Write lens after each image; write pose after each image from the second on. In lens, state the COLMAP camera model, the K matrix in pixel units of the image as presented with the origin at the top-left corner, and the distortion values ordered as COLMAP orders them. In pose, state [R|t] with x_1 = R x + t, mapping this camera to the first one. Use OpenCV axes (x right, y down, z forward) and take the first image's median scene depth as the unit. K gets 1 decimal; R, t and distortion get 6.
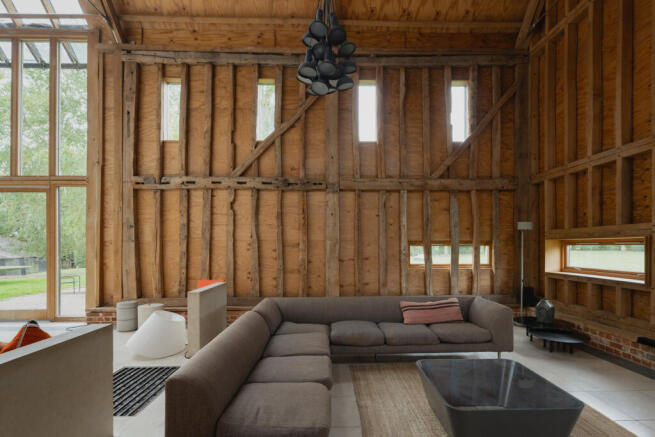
lens RADIAL K [[356.0, 0, 328.4], [0, 356.0, 243.8], [0, 0, 1]] dist [-0.000363, 0.000506]
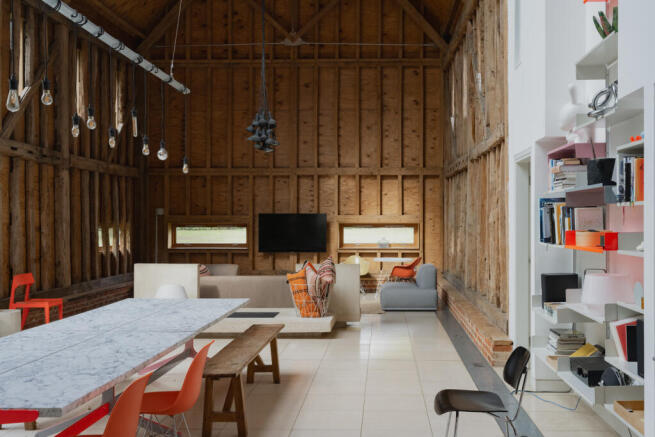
lens RADIAL K [[645.4, 0, 327.5], [0, 645.4, 218.5], [0, 0, 1]] dist [0.002186, -0.007174]
pose [[0.132343, 0.007469, 0.991176, -1.558163], [-0.005414, 0.999962, -0.006812, -0.014926], [-0.991189, -0.004465, 0.132378, 0.145297]]
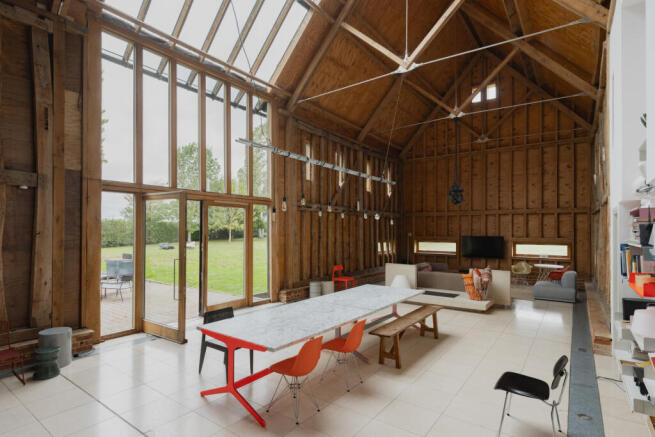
lens RADIAL K [[316.7, 0, 324.9], [0, 316.7, 227.6], [0, 0, 1]] dist [-0.002035, -0.000717]
pose [[0.653492, 0.016627, 0.756751, -1.483208], [-0.010267, 0.999861, -0.013102, -0.062033], [-0.756864, 0.000792, 0.653572, 0.021858]]
